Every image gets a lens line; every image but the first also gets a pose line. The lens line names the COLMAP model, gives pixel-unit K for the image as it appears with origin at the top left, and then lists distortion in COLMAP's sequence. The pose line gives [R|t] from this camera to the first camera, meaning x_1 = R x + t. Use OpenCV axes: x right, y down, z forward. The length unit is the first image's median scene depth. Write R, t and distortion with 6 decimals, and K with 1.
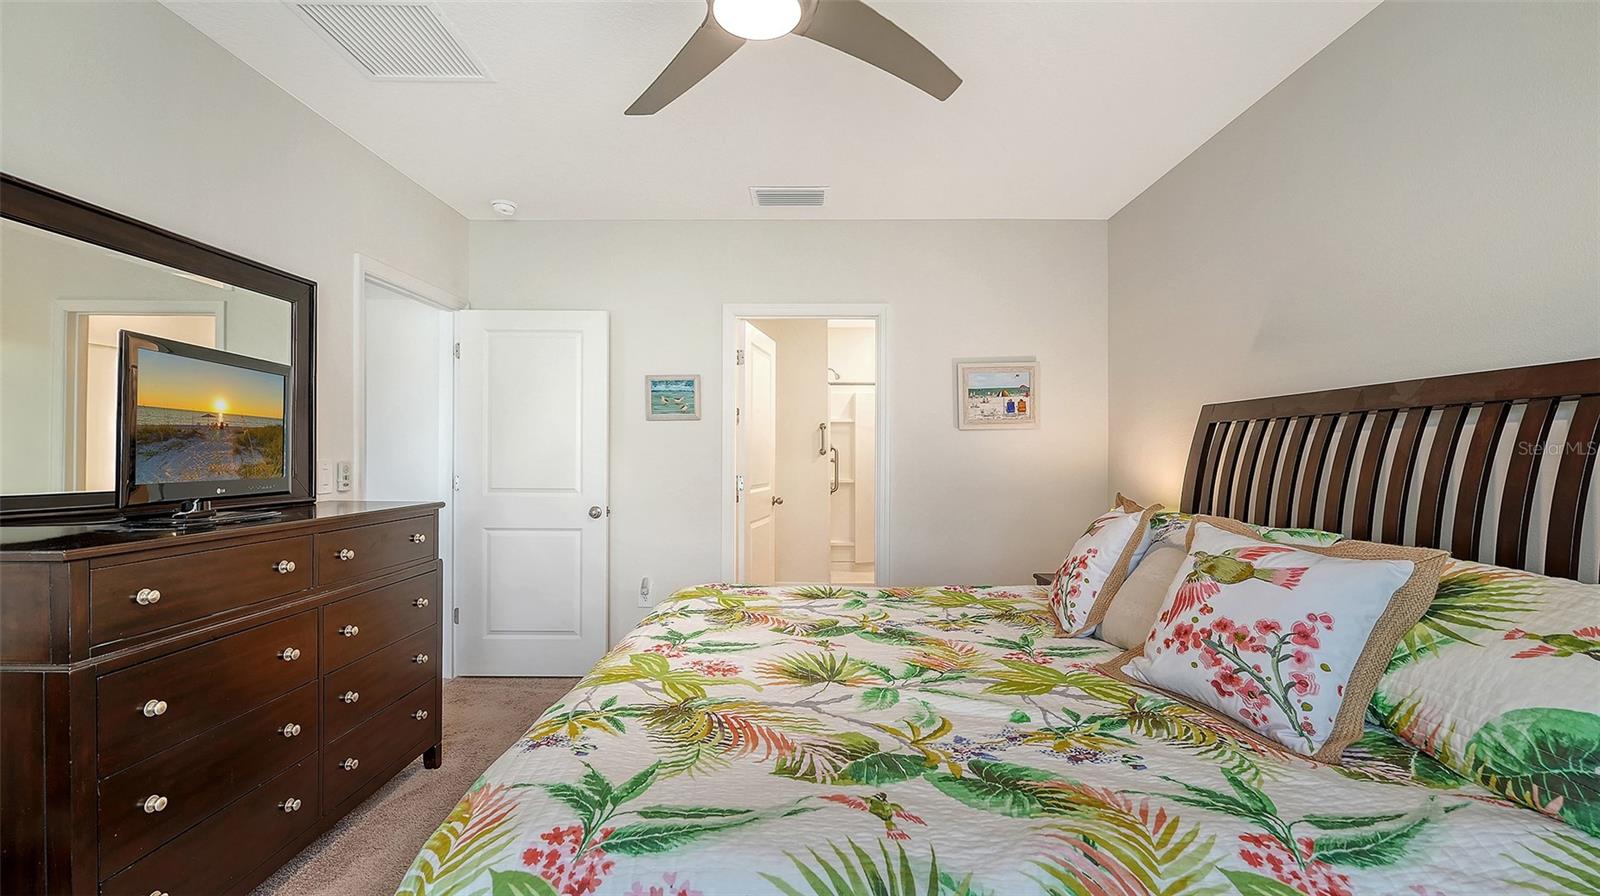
lens RADIAL K [[727.7, 0, 791.4], [0, 727.7, 450.6], [0, 0, 1]] dist [-0.019531, 0.000015]
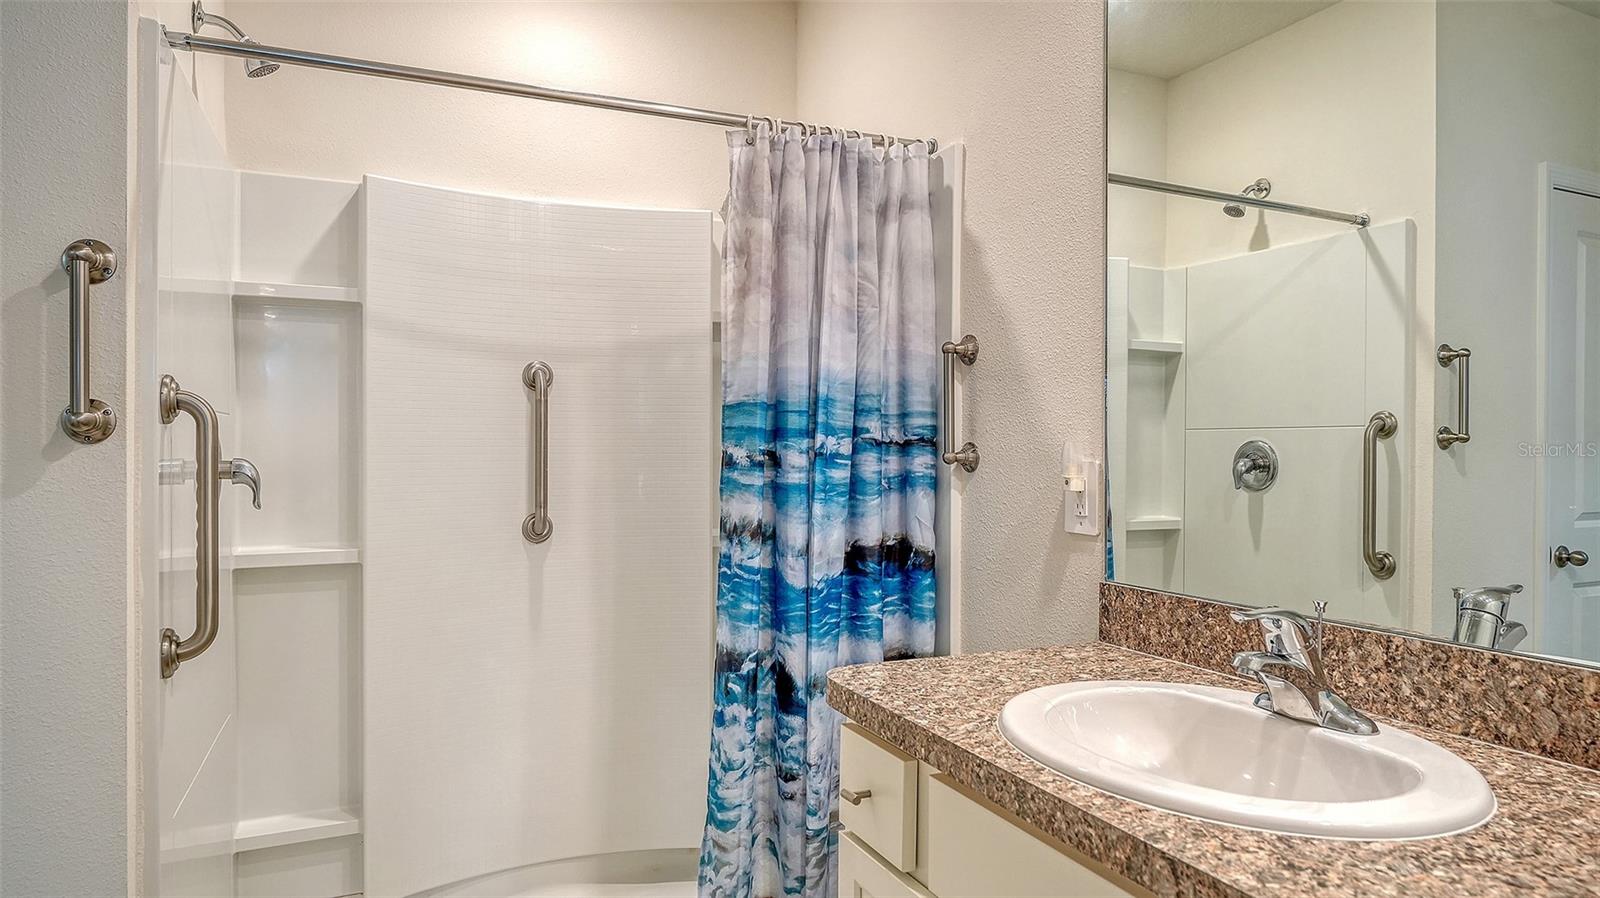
lens RADIAL K [[957.0, 0, 797.9], [0, 957.0, 462.2], [0, 0, 1]] dist [-0.036683, -0.001135]
pose [[0.908992, -0.000323, 0.416813, 0.097713], [-0.007717, 0.999815, 0.017605, 0.006140], [-0.416742, -0.019219, 0.908822, 0.716892]]
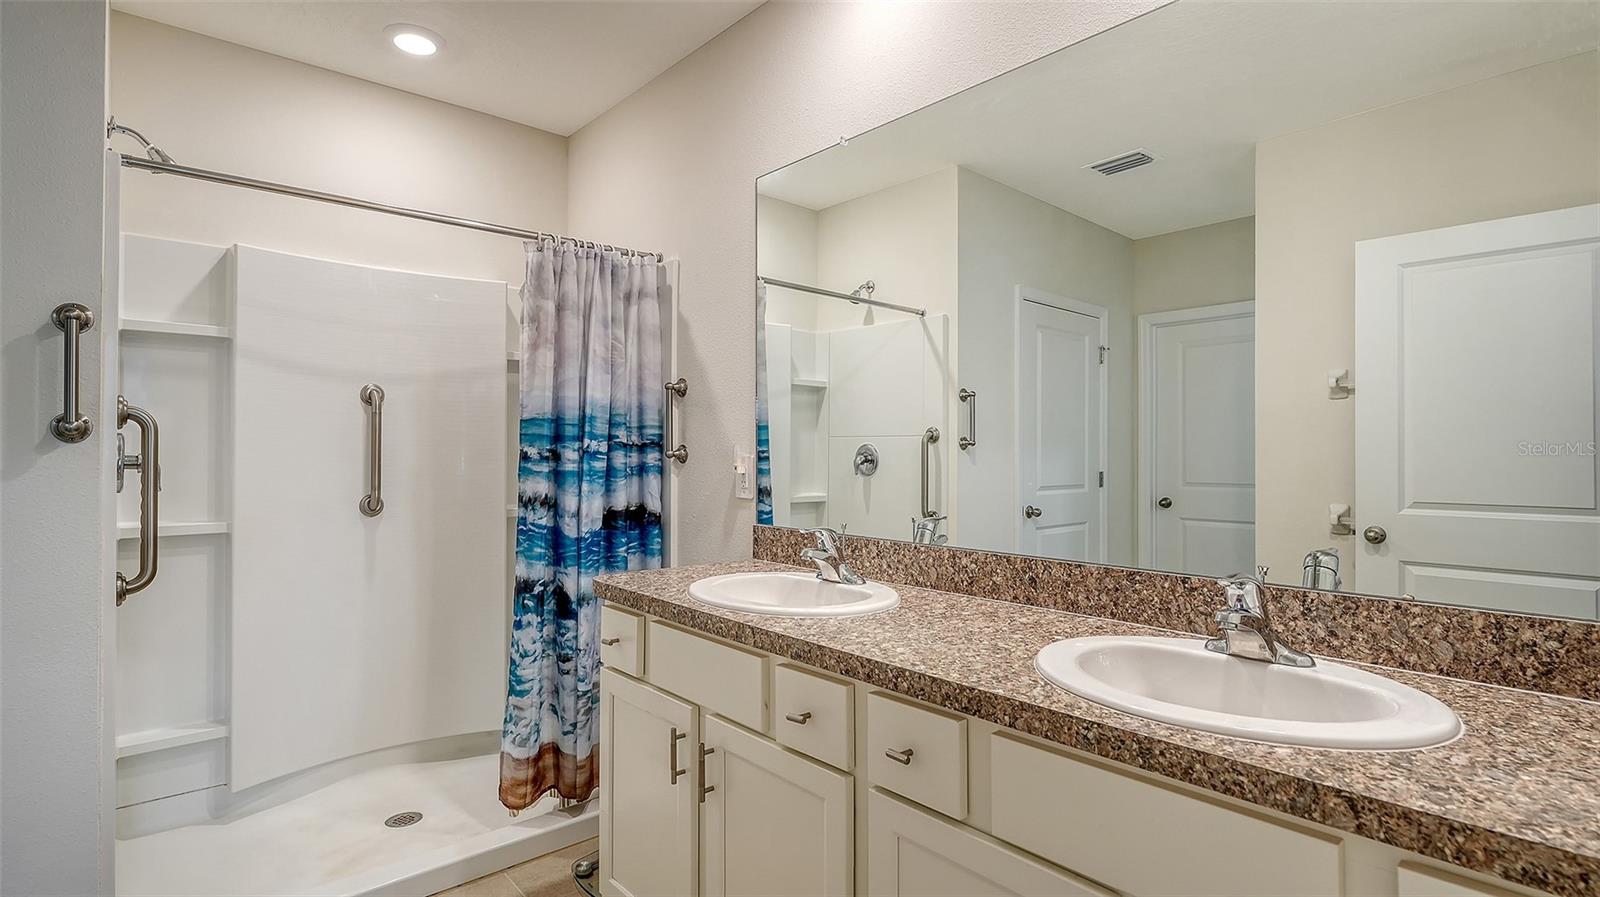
lens RADIAL K [[775.9, 0, 795.1], [0, 775.9, 454.8], [0, 0, 1]] dist [0.005486, 0.000749]
pose [[0.747781, 0.003258, 0.663938, 0.049557], [-0.011681, 0.999898, 0.008249, 0.005976], [-0.663843, -0.013924, 0.747742, 0.628056]]
